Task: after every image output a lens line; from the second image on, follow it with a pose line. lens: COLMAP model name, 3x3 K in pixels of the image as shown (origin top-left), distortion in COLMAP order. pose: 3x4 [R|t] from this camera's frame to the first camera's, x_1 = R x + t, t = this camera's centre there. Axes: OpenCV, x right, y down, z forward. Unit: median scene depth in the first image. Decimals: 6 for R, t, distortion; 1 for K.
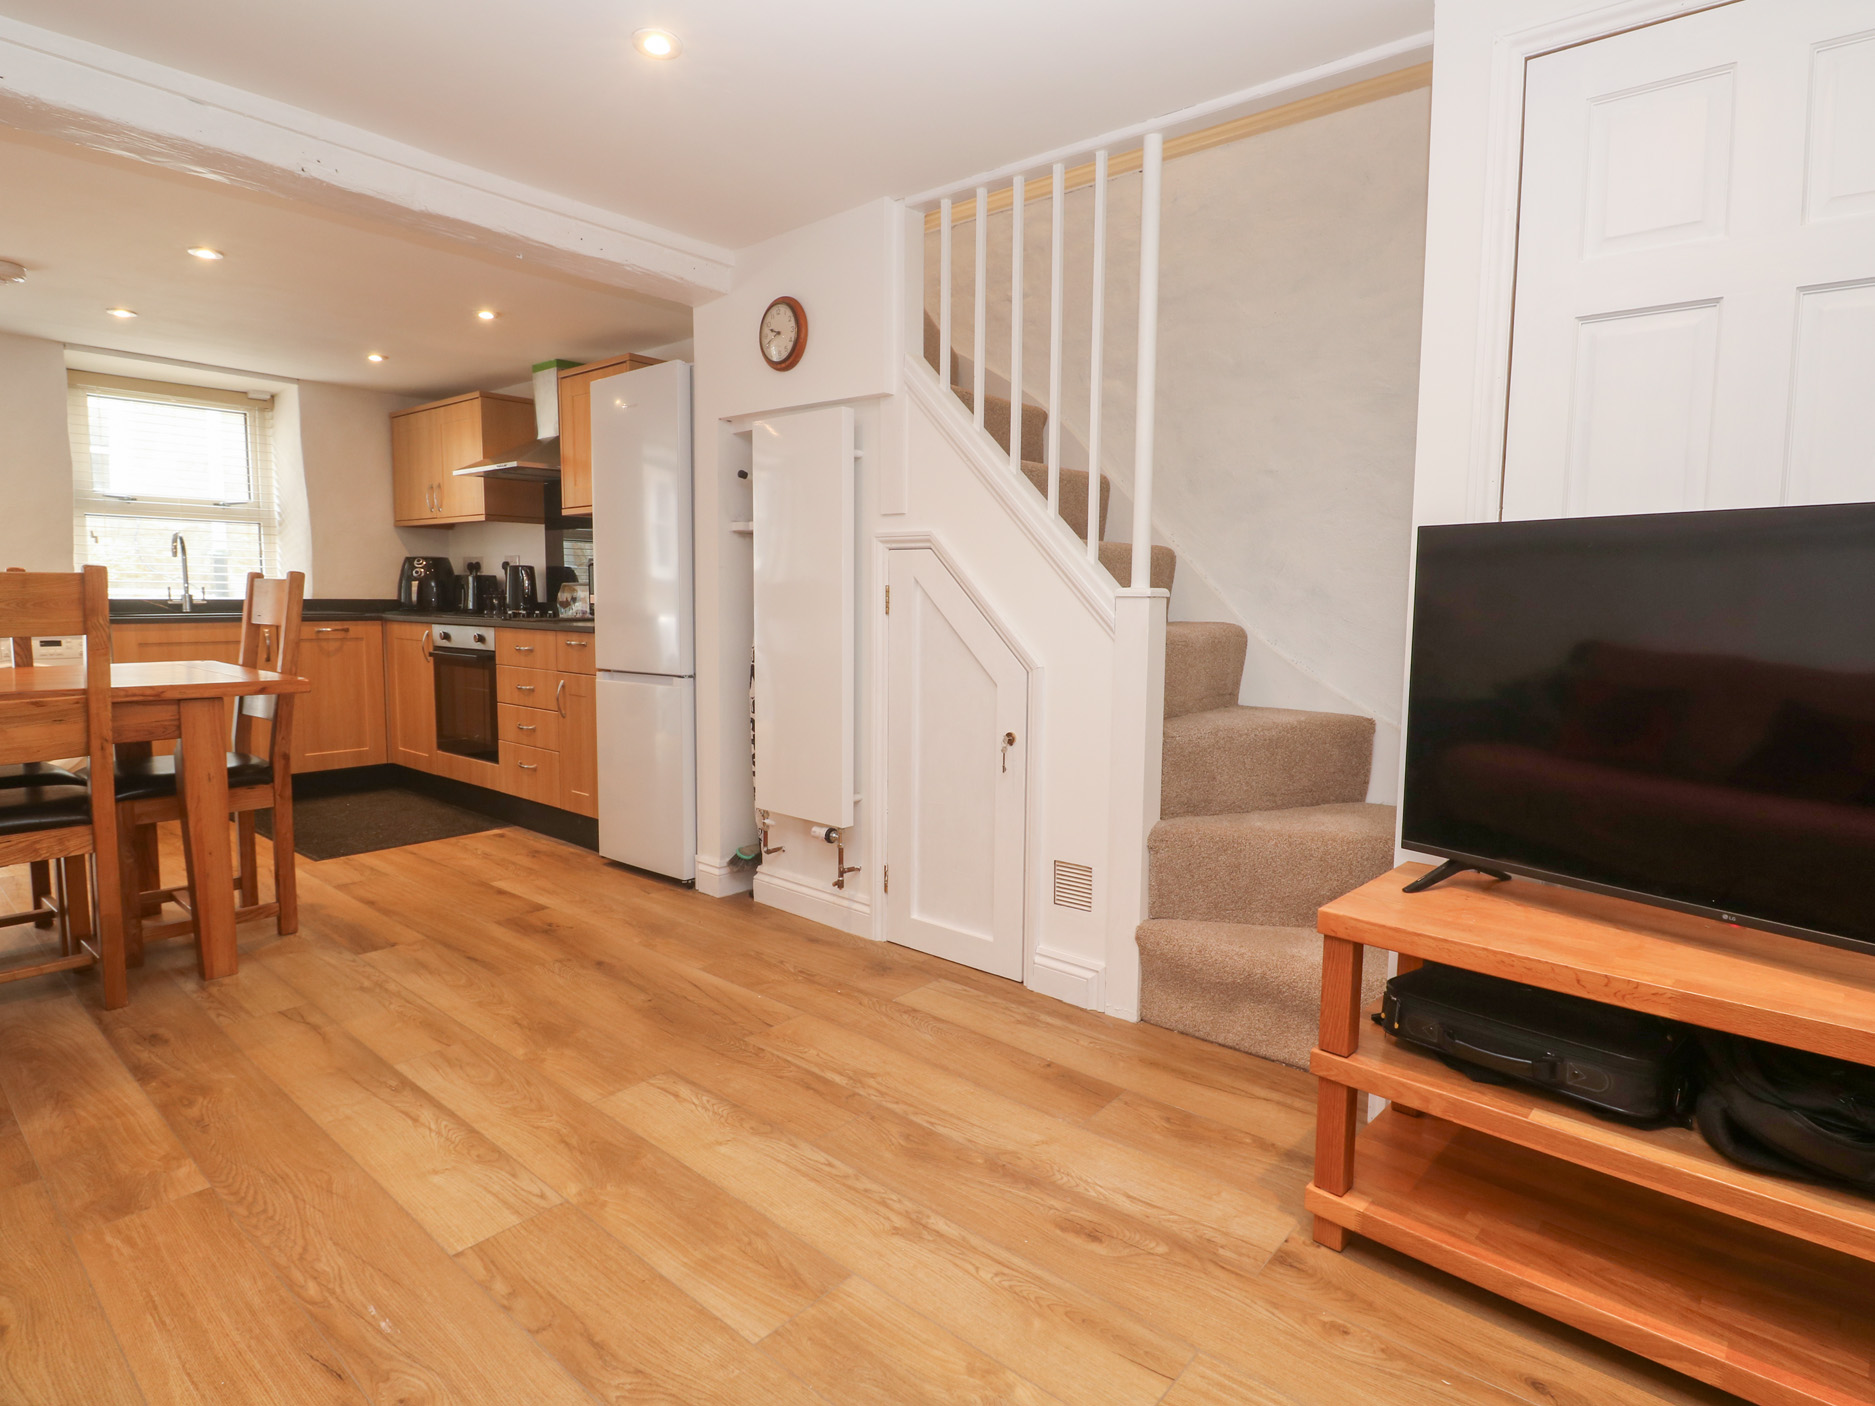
lens RADIAL K [[989.3, 0, 974.8], [0, 989.3, 685.0], [0, 0, 1]] dist [-0.009395, -0.006406]
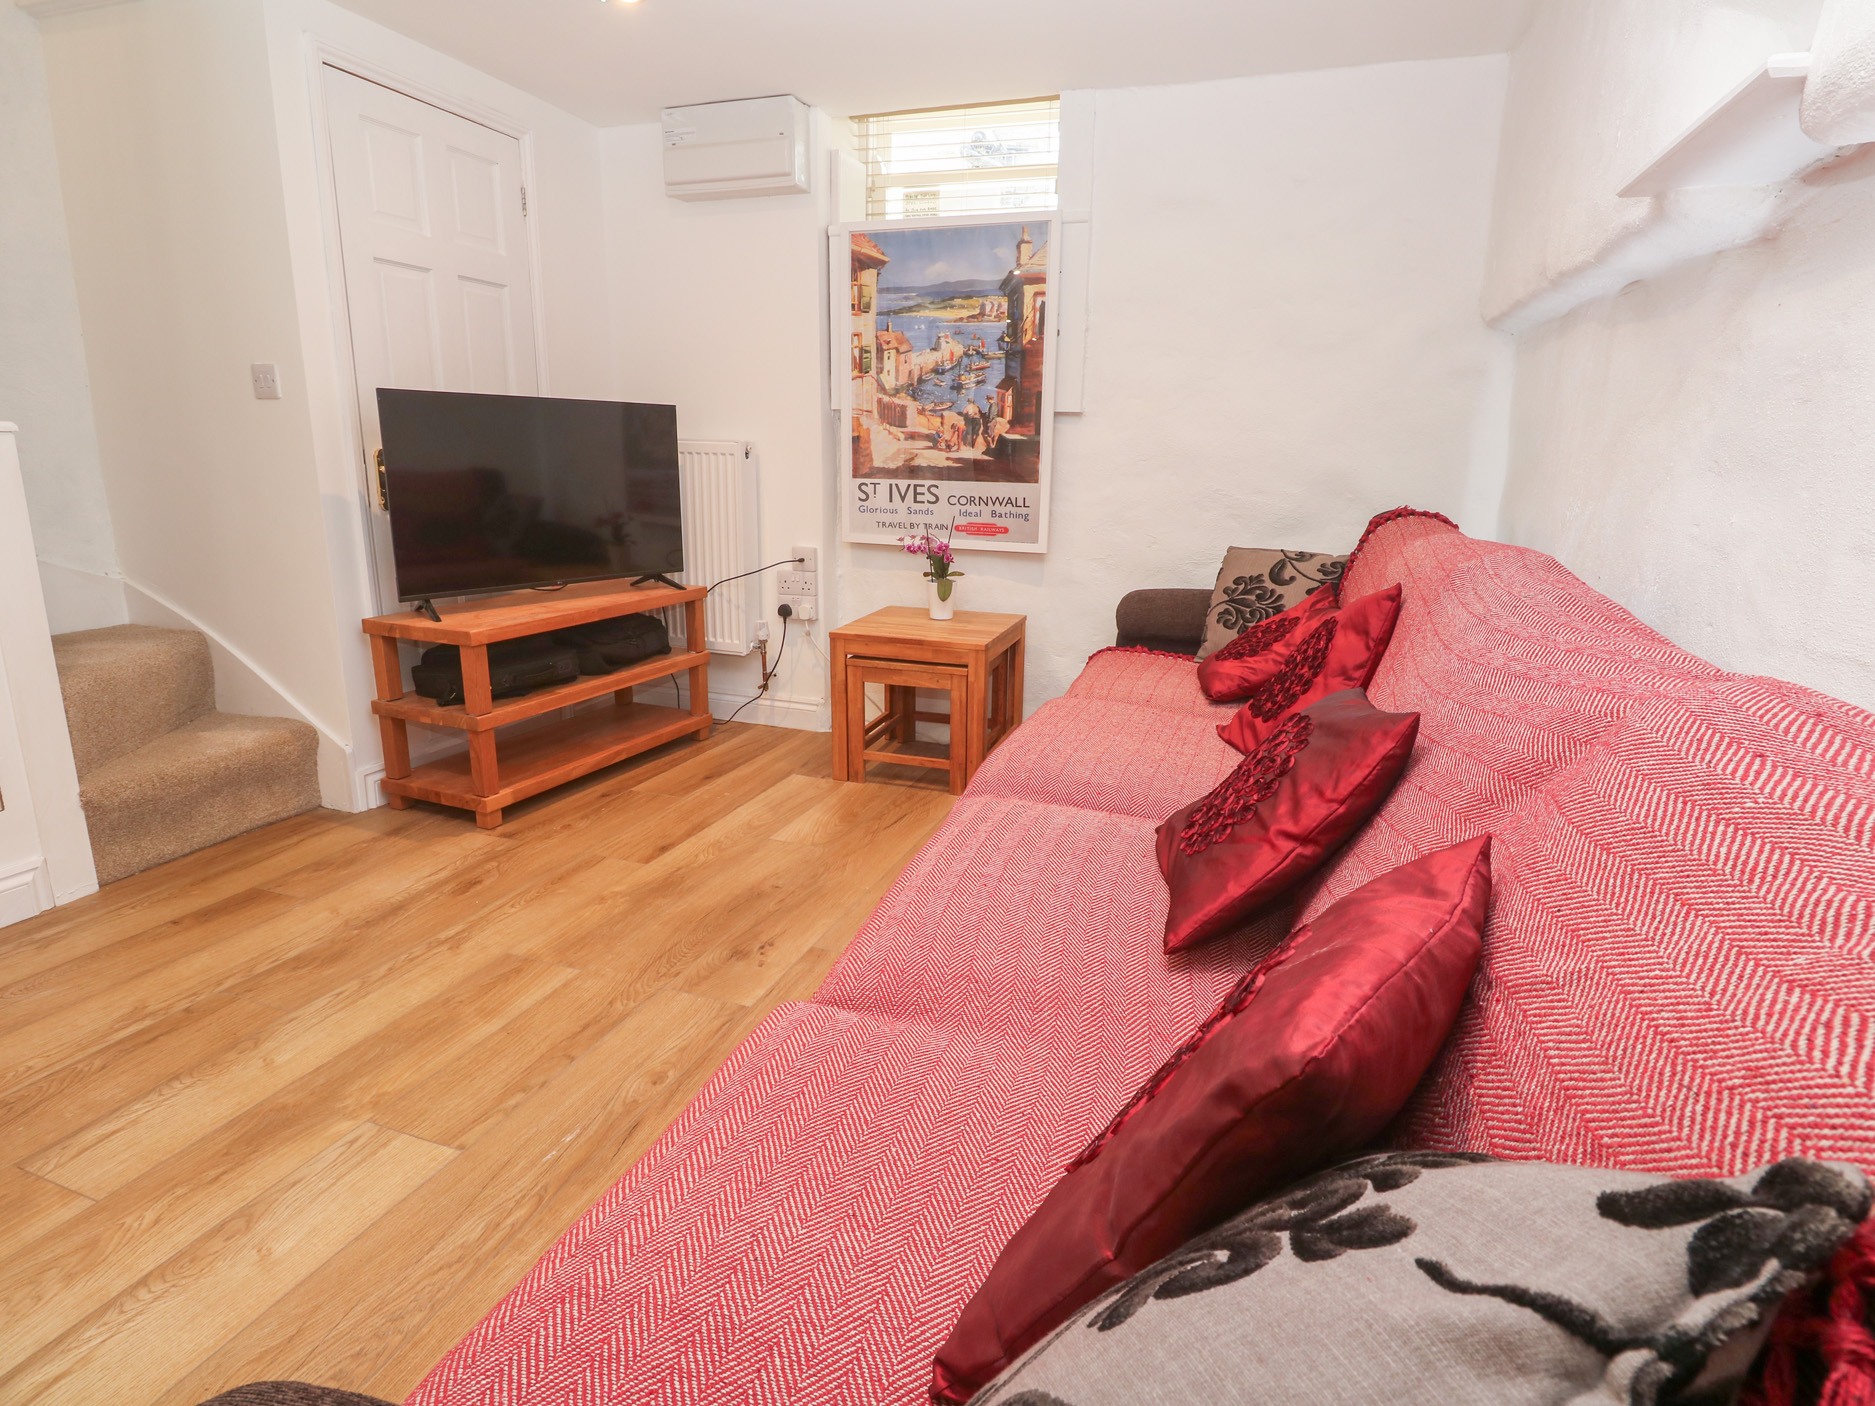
lens RADIAL K [[989.3, 0, 959.9], [0, 989.3, 691.7], [0, 0, 1]] dist [-0.009395, -0.006406]
pose [[-0.353211, -0.237974, 0.904771, -0.908406], [0.059249, 0.959476, 0.275493, -0.049606], [-0.933666, 0.150913, -0.324798, 0.493243]]
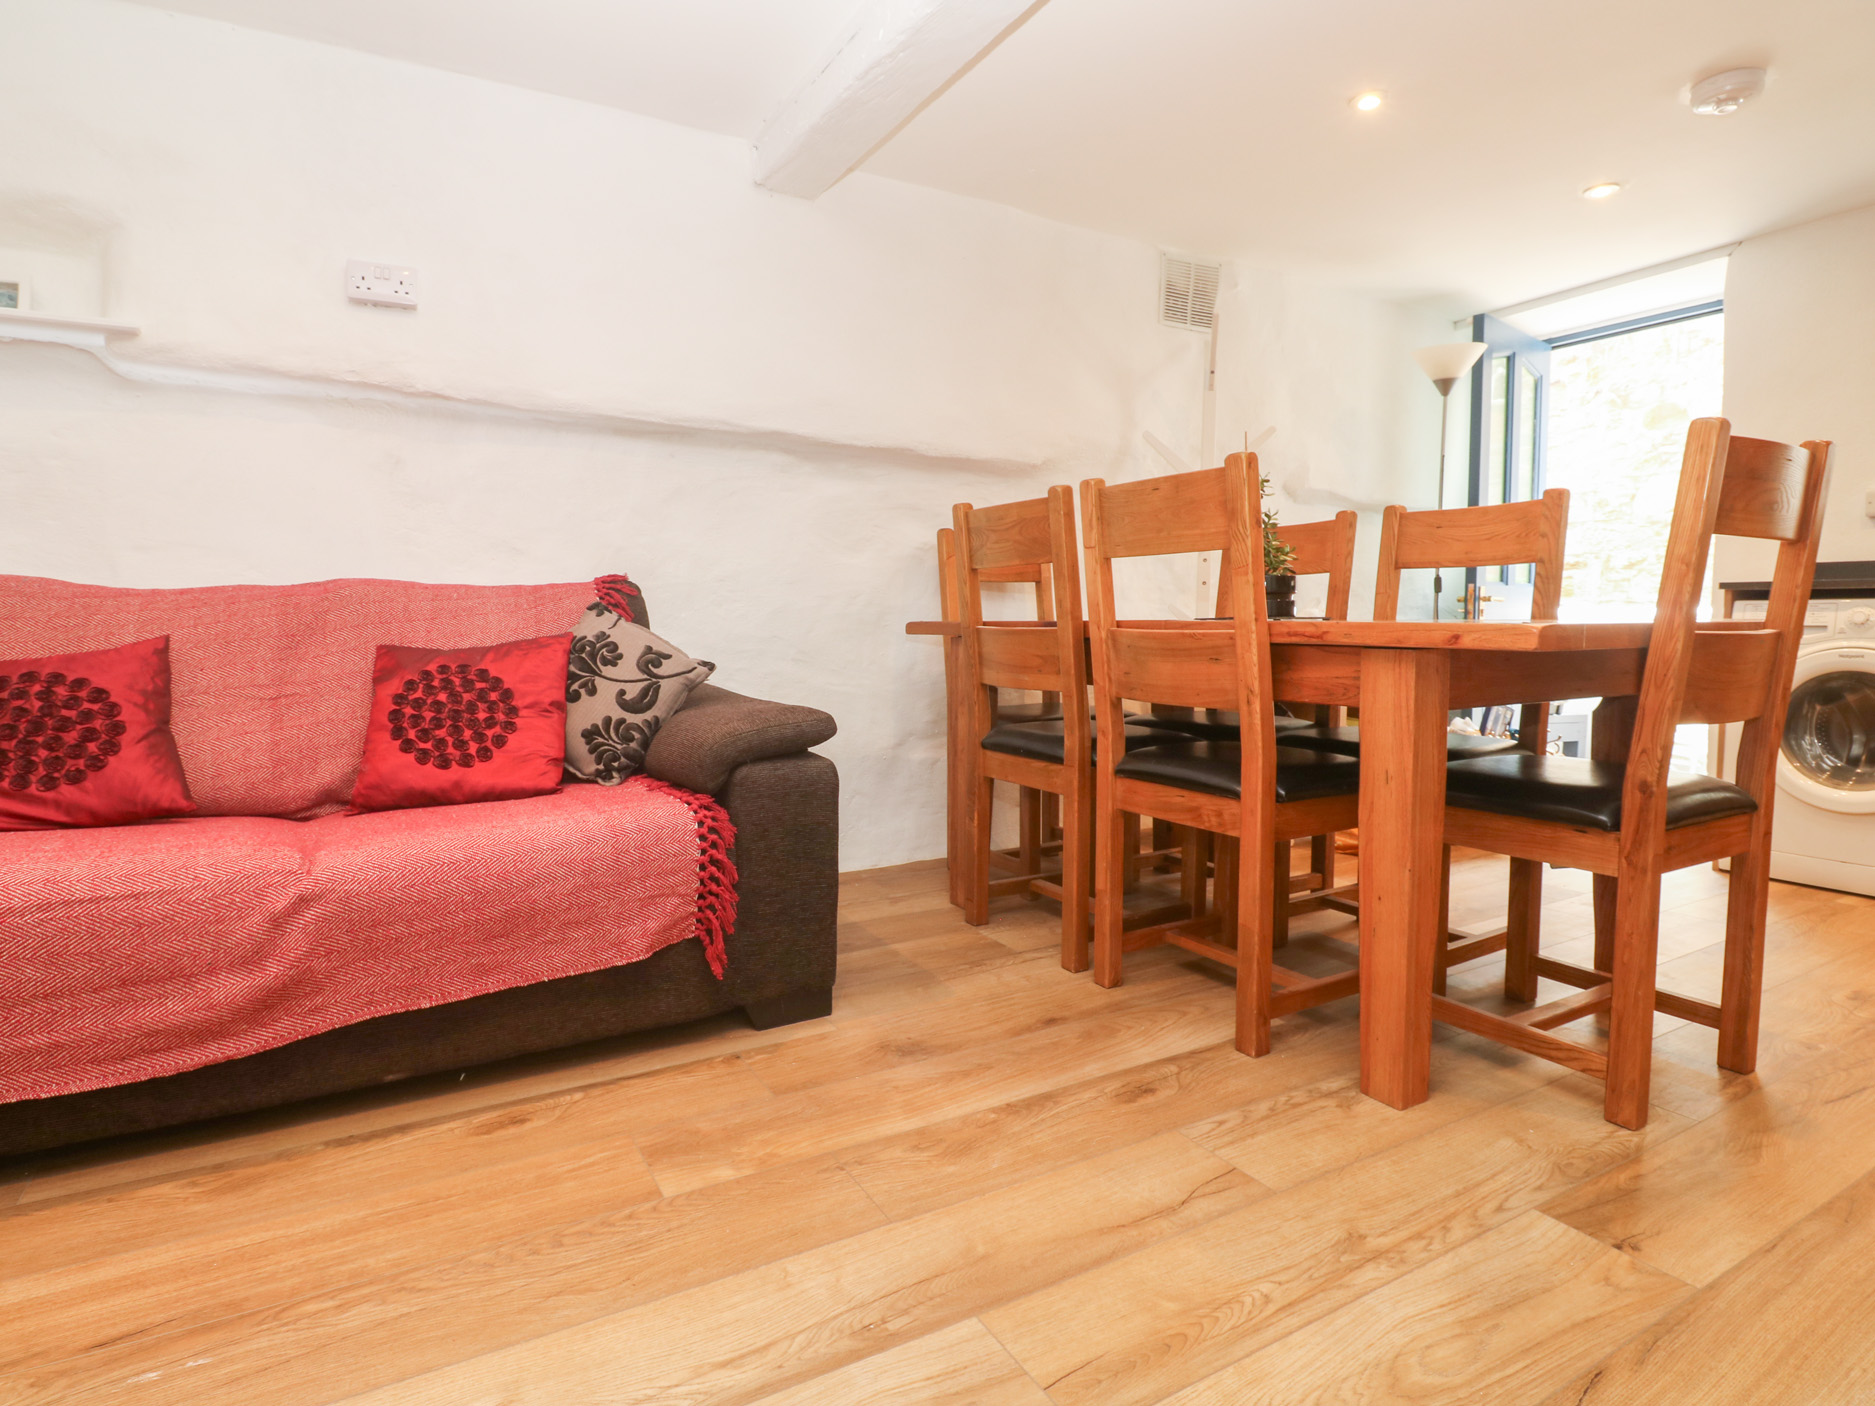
lens RADIAL K [[989.3, 0, 866.2], [0, 989.3, 686.7], [0, 0, 1]] dist [-0.009395, -0.006406]
pose [[-0.392837, 0.047926, -0.918358, -0.092903], [-0.088084, 0.992088, 0.089453, 0.013753], [0.915380, 0.116033, -0.385508, 0.964463]]
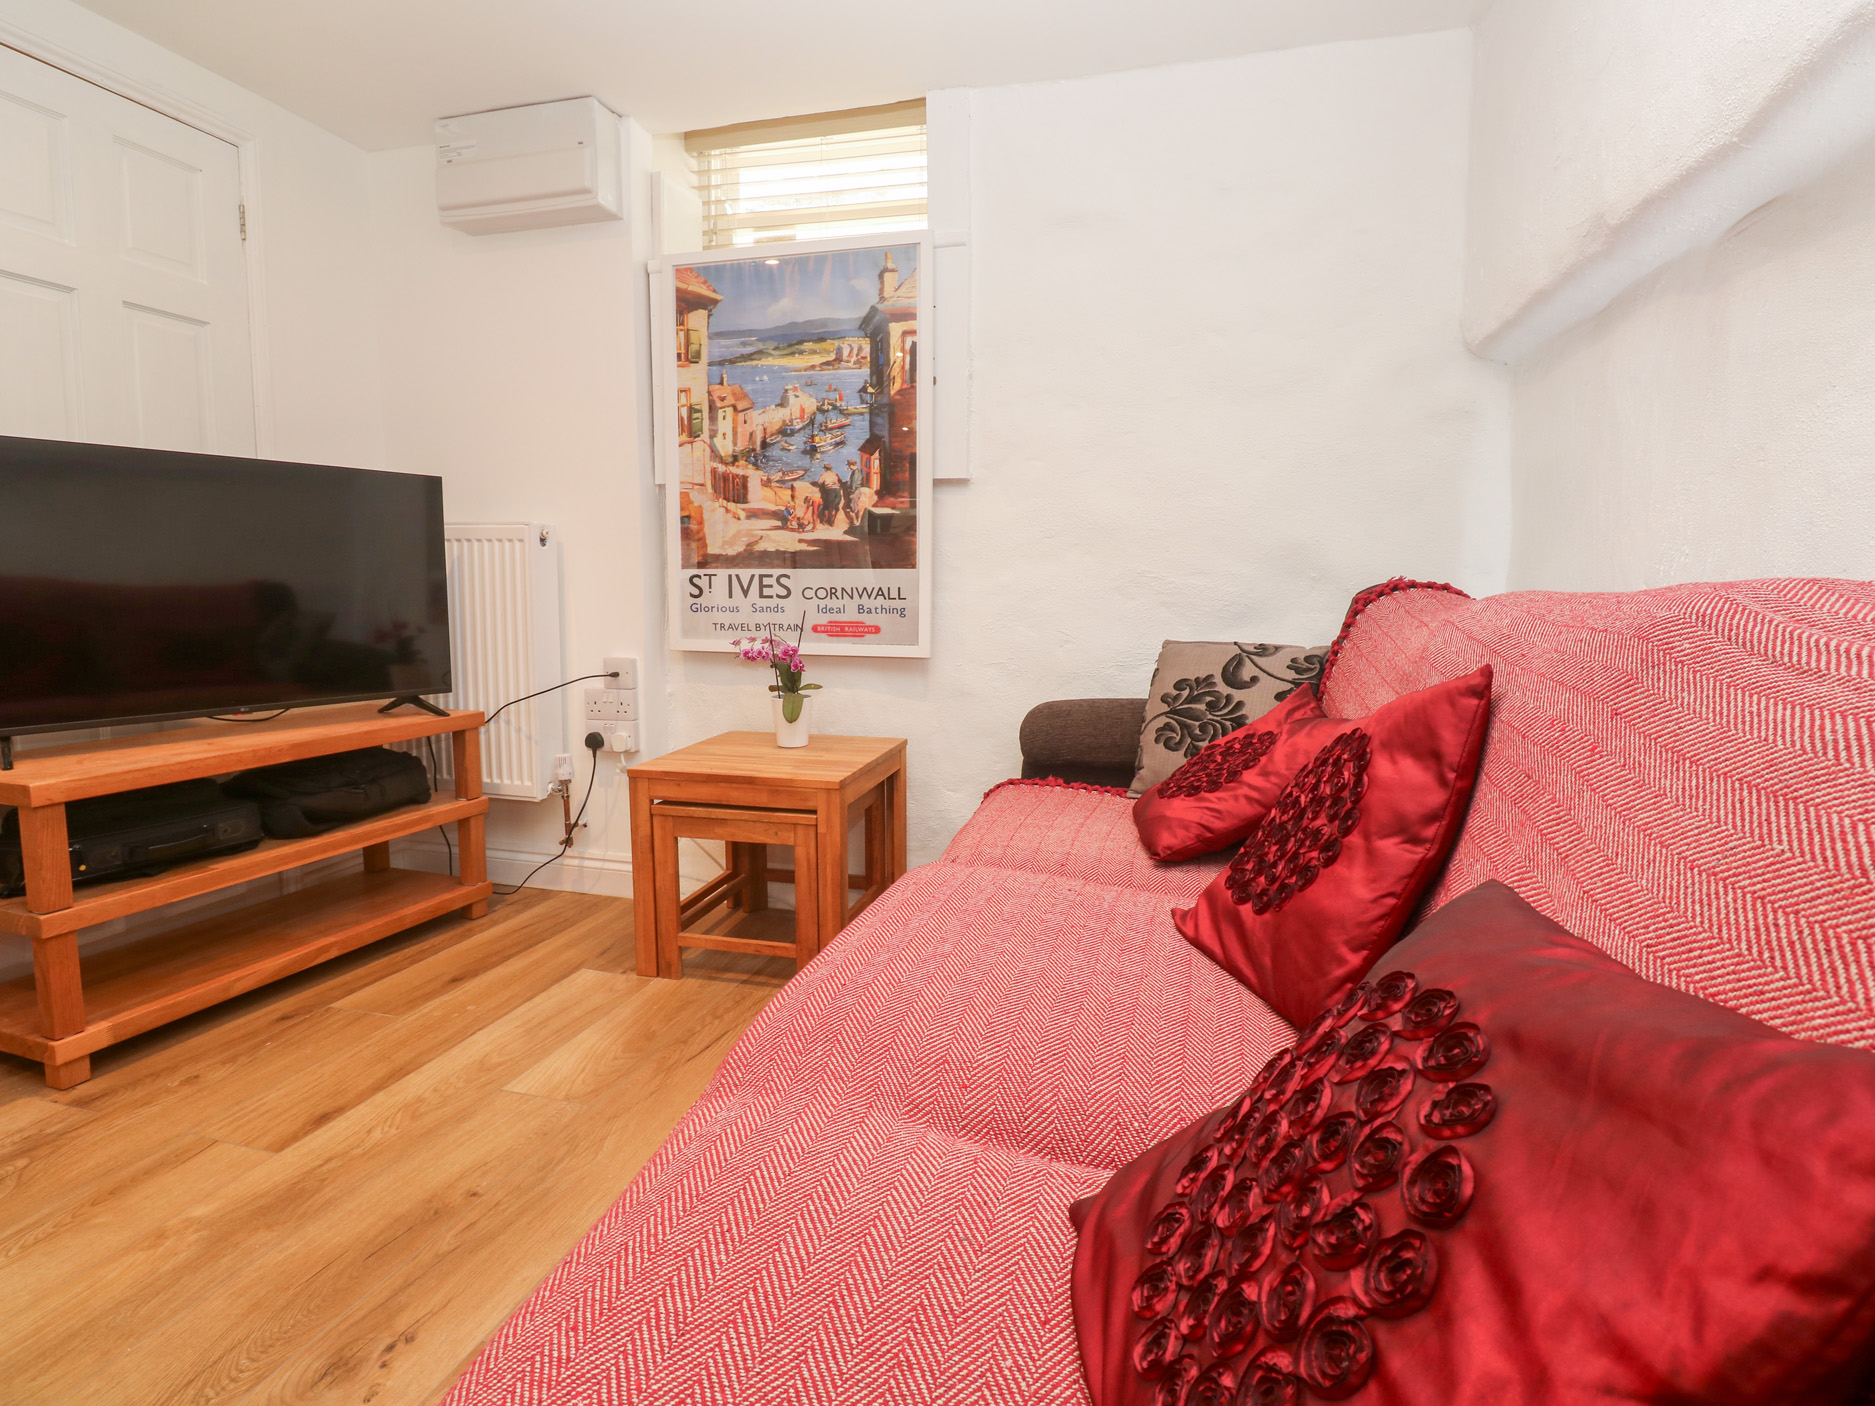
lens RADIAL K [[989.3, 0, 953.5], [0, 989.3, 675.2], [0, 0, 1]] dist [-0.009395, -0.006406]
pose [[-0.415983, -0.099481, 0.903915, -0.636291], [0.071187, 0.987386, 0.141428, 0.020669], [-0.906582, 0.123178, -0.403654, 0.315809]]
